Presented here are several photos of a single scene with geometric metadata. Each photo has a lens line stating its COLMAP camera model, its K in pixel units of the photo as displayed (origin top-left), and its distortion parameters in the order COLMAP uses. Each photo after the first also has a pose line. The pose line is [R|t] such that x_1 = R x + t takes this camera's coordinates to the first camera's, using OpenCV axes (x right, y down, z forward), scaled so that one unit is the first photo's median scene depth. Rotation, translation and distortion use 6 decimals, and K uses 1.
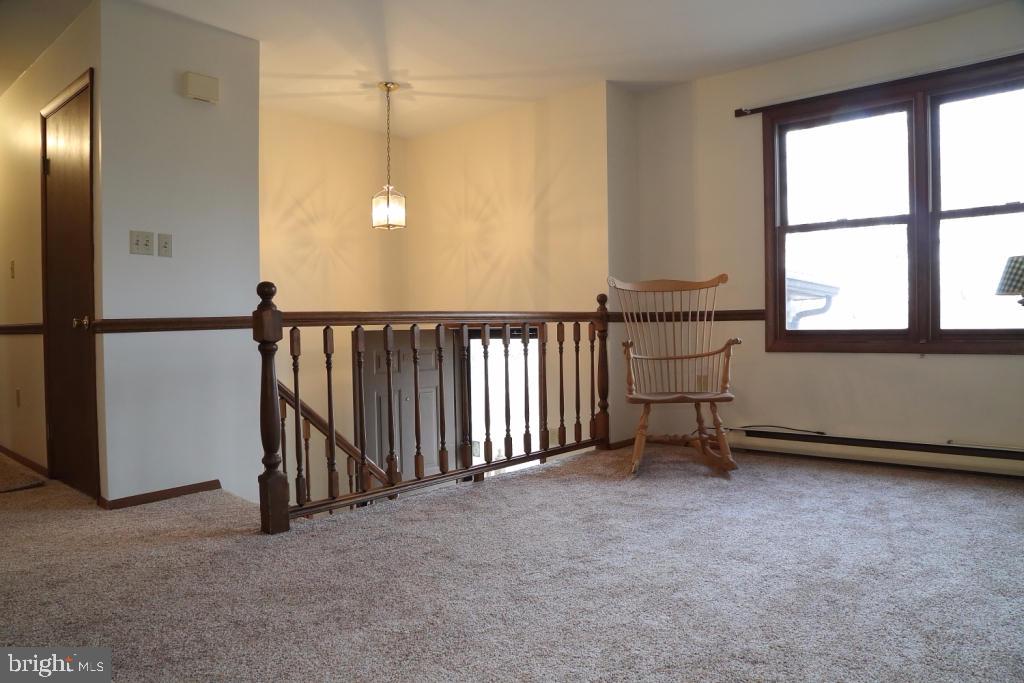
lens RADIAL K [[700.8, 0, 512.0], [0, 700.8, 341.5], [0, 0, 1]] dist [-0.122507, 0.064683]
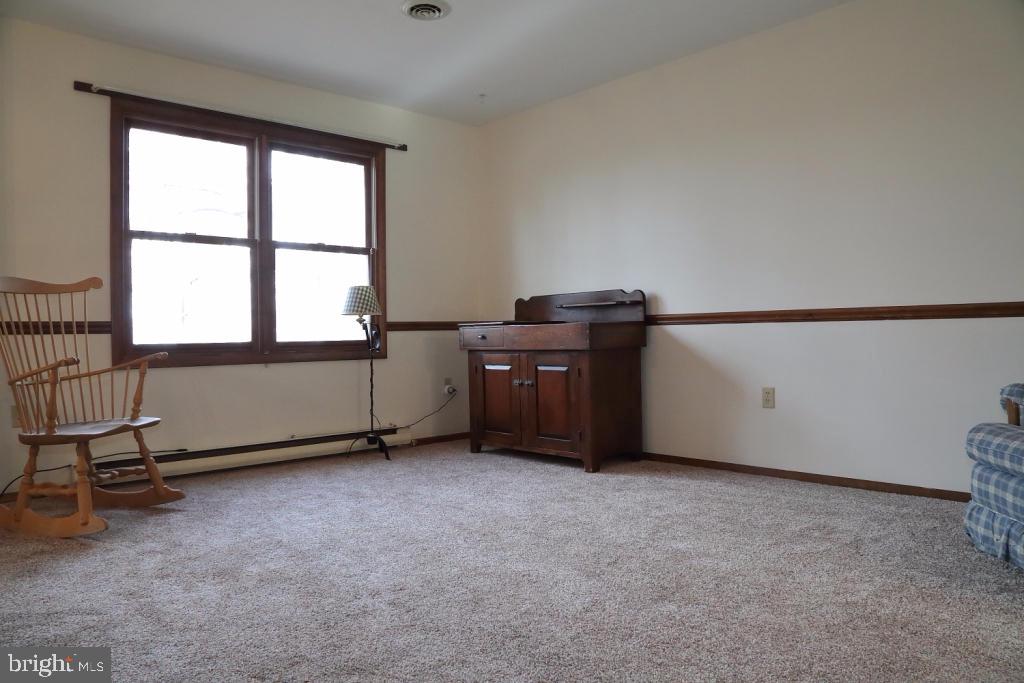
lens RADIAL K [[700.8, 0, 512.0], [0, 700.8, 341.5], [0, 0, 1]] dist [-0.122507, 0.064683]
pose [[0.095936, -0.000666, 0.995387, -0.465628], [0.030031, 0.999546, -0.002226, -0.003655], [-0.994934, 0.030106, 0.095913, 0.434086]]
